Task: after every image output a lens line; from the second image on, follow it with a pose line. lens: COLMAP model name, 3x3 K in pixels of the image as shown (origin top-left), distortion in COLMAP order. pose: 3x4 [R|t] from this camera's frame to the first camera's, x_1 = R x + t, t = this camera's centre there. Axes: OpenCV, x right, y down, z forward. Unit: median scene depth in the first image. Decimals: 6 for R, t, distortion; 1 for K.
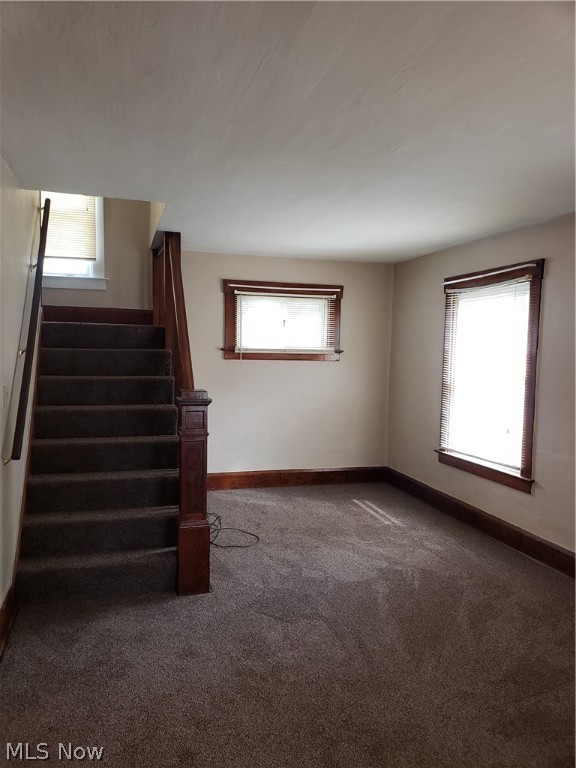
lens RADIAL K [[605.0, 0, 285.2], [0, 605.0, 392.2], [0, 0, 1]] dist [0.071108, -0.005790]
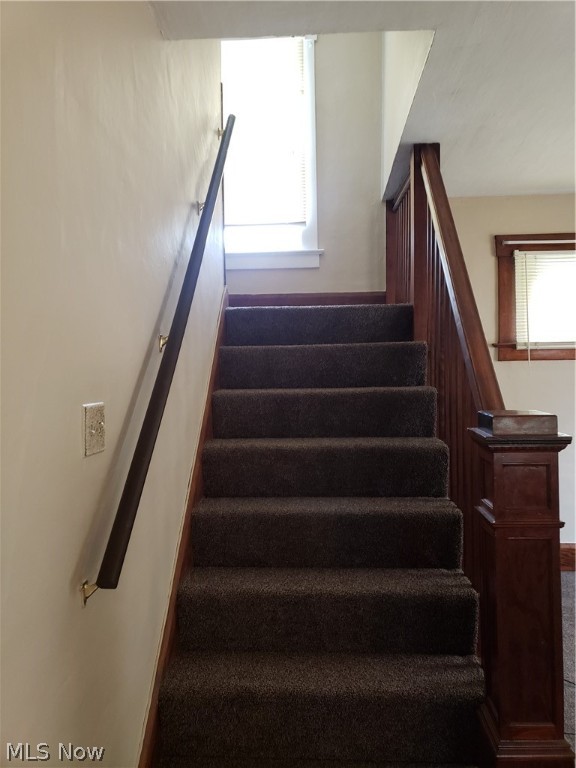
lens RADIAL K [[605.0, 0, 285.2], [0, 605.0, 392.2], [0, 0, 1]] dist [0.071108, -0.005790]
pose [[0.940431, -0.017376, -0.339539, -0.125160], [0.007170, 0.999485, -0.031290, -0.004598], [0.339908, 0.026992, 0.940071, 0.433006]]
